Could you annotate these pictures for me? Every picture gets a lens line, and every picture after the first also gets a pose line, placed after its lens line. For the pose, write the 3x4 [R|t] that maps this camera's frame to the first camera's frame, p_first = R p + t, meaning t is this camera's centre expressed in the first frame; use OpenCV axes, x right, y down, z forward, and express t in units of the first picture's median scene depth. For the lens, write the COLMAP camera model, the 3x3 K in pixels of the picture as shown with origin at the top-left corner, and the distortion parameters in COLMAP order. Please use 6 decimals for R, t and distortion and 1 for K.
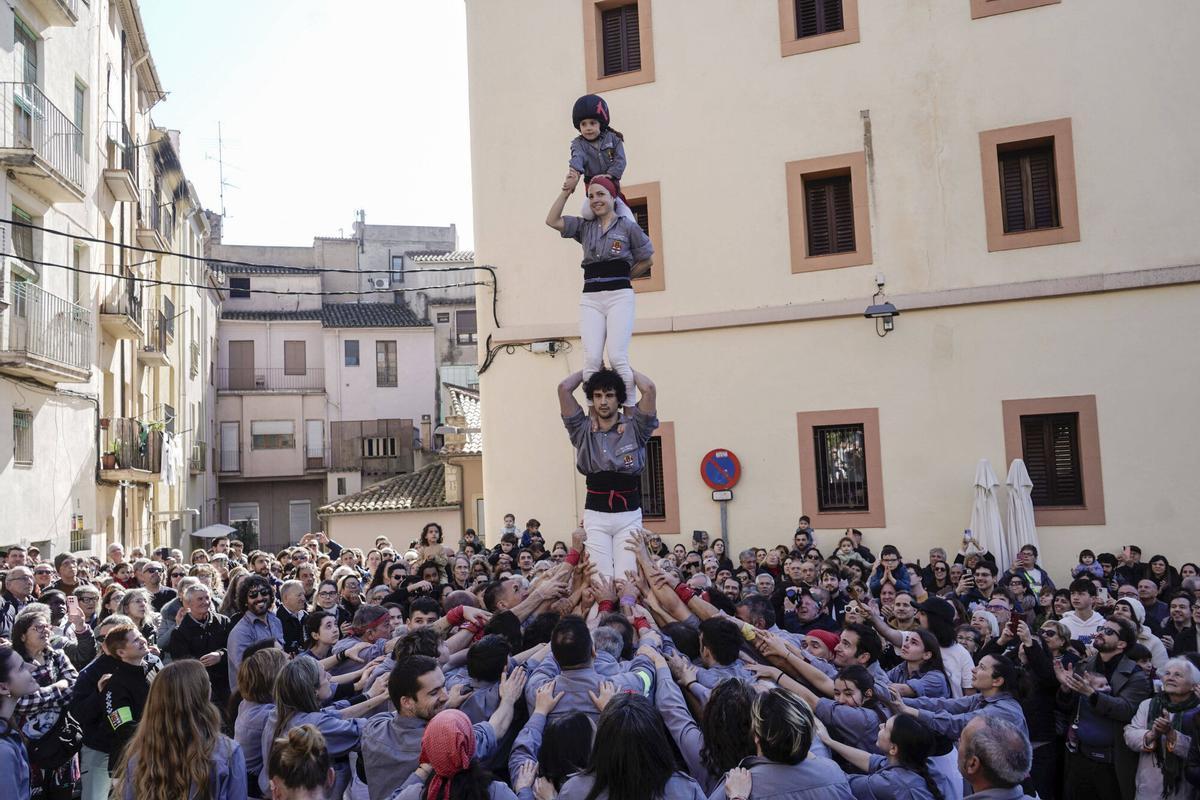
lens RADIAL K [[978.7, 0, 601.5], [0, 978.7, 401.4], [0, 0, 1]] dist [-0.008413, -0.000824]
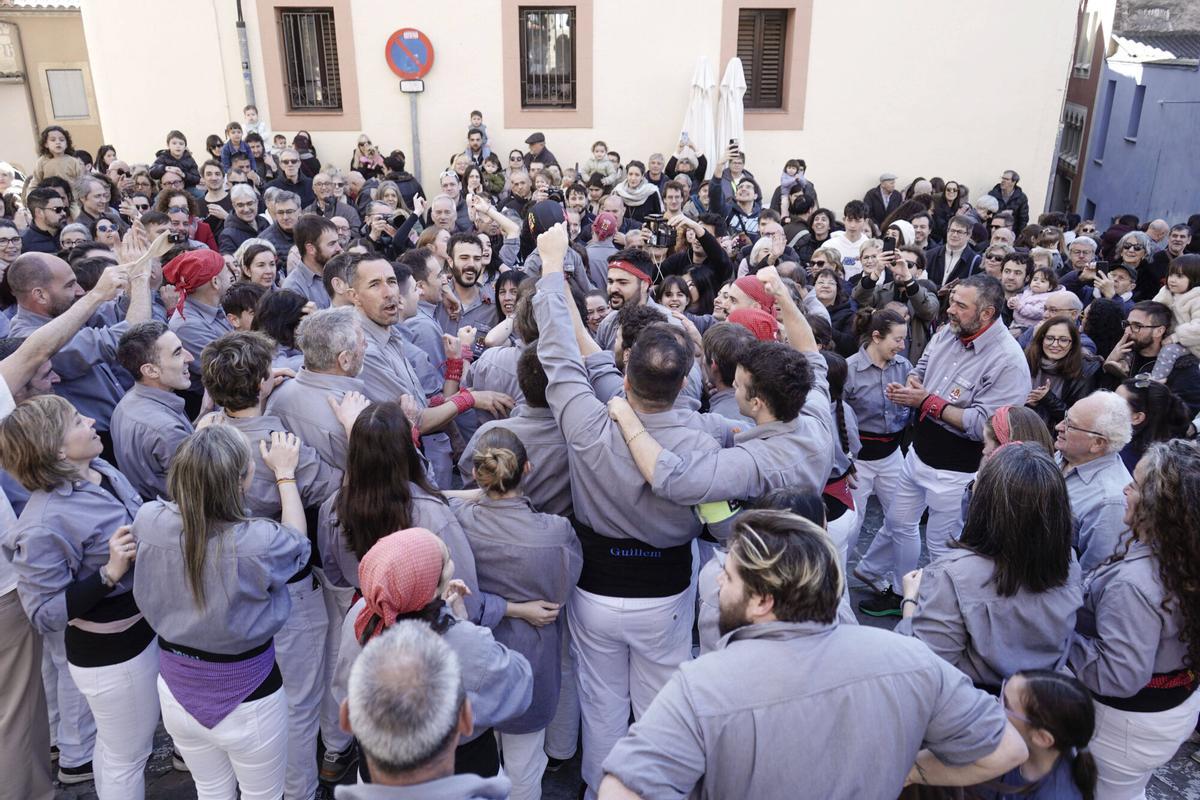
lens RADIAL K [[951.1, 0, 597.7], [0, 951.1, 398.9], [0, 0, 1]] dist [-0.000457, -0.001999]
pose [[0.917005, -0.100452, 0.386019, -0.080715], [-0.070709, 0.911504, 0.405168, -0.003303], [-0.392558, -0.398836, 0.828751, 0.140958]]
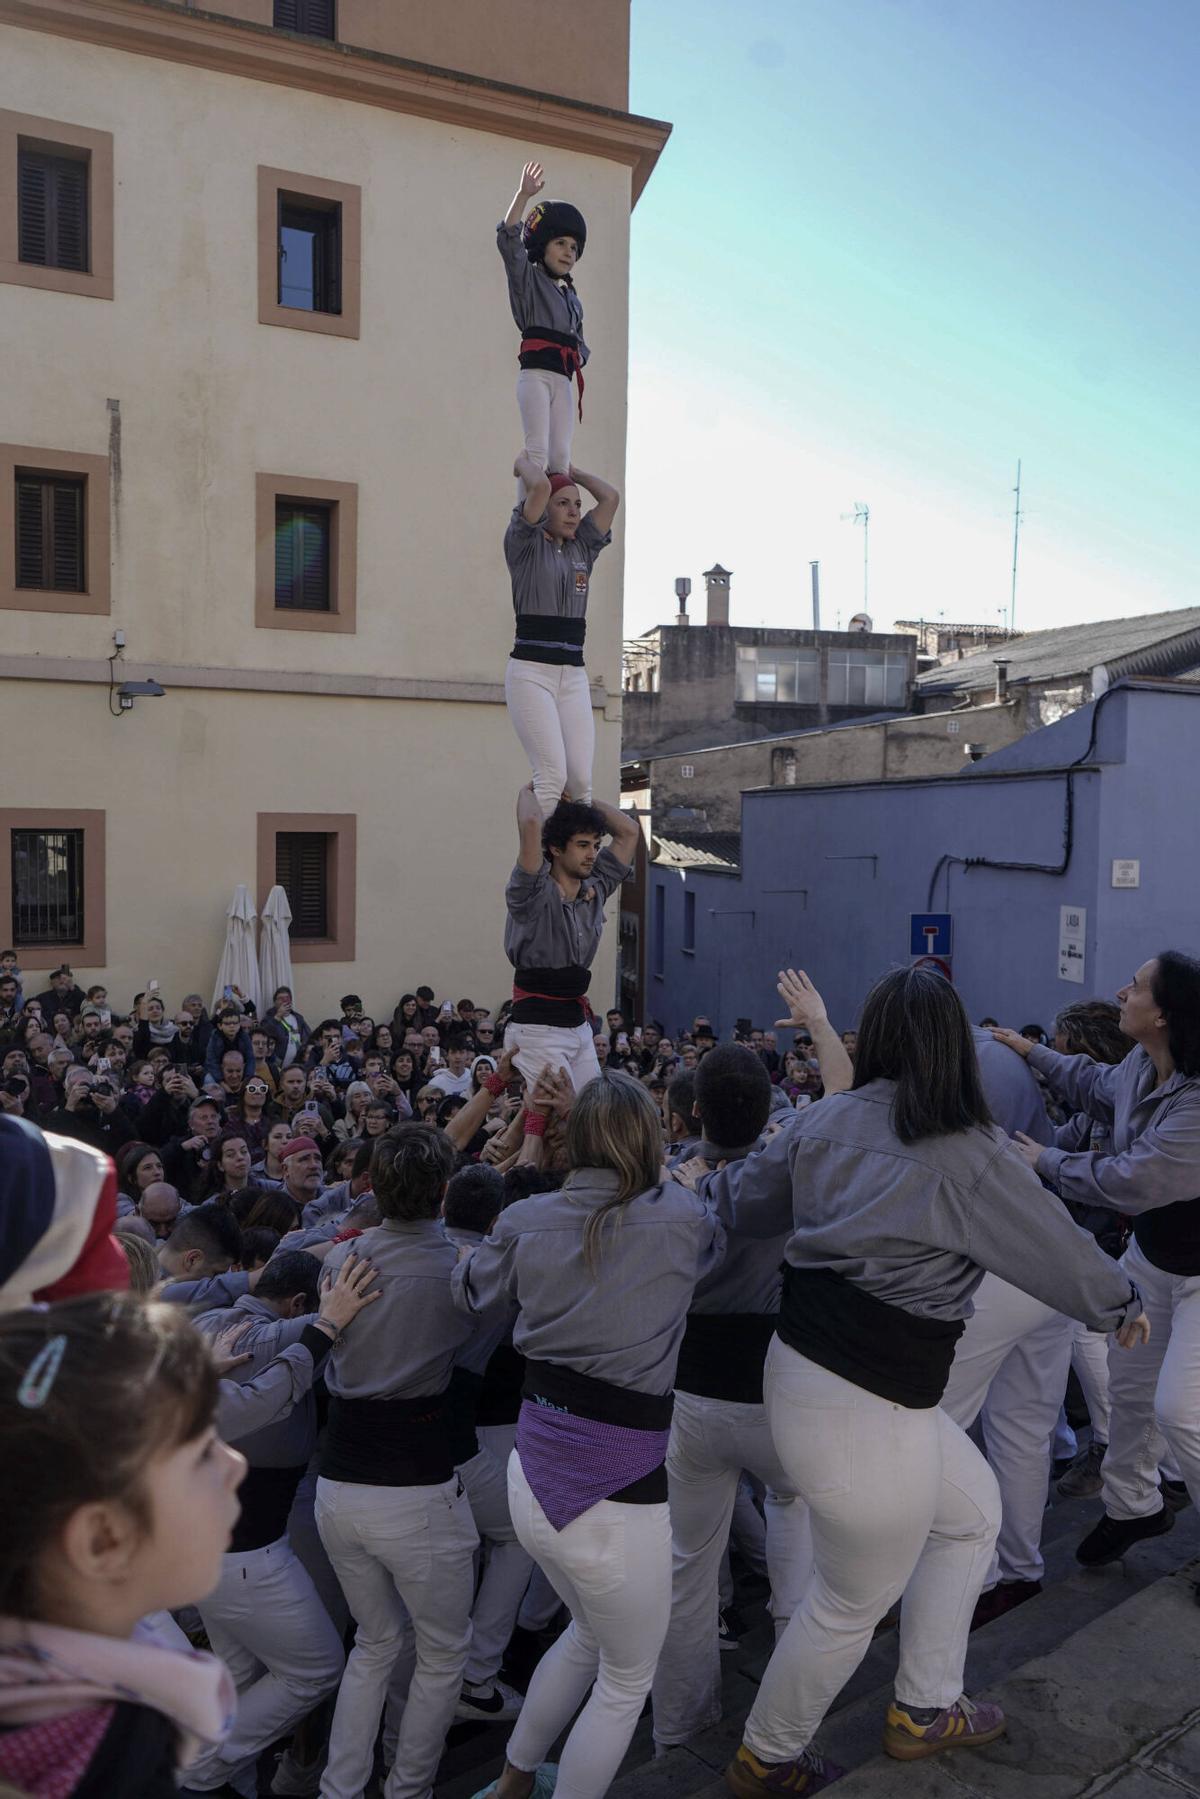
lens RADIAL K [[1467.2, 0, 598.8], [0, 1467.2, 901.6], [0, 0, 1]] dist [-0.008413, -0.000824]
pose [[0.665032, 0.007551, 0.746777, -0.306502], [-0.102087, 0.991481, 0.080887, -0.053107], [-0.739804, -0.130029, 0.660138, -0.036375]]
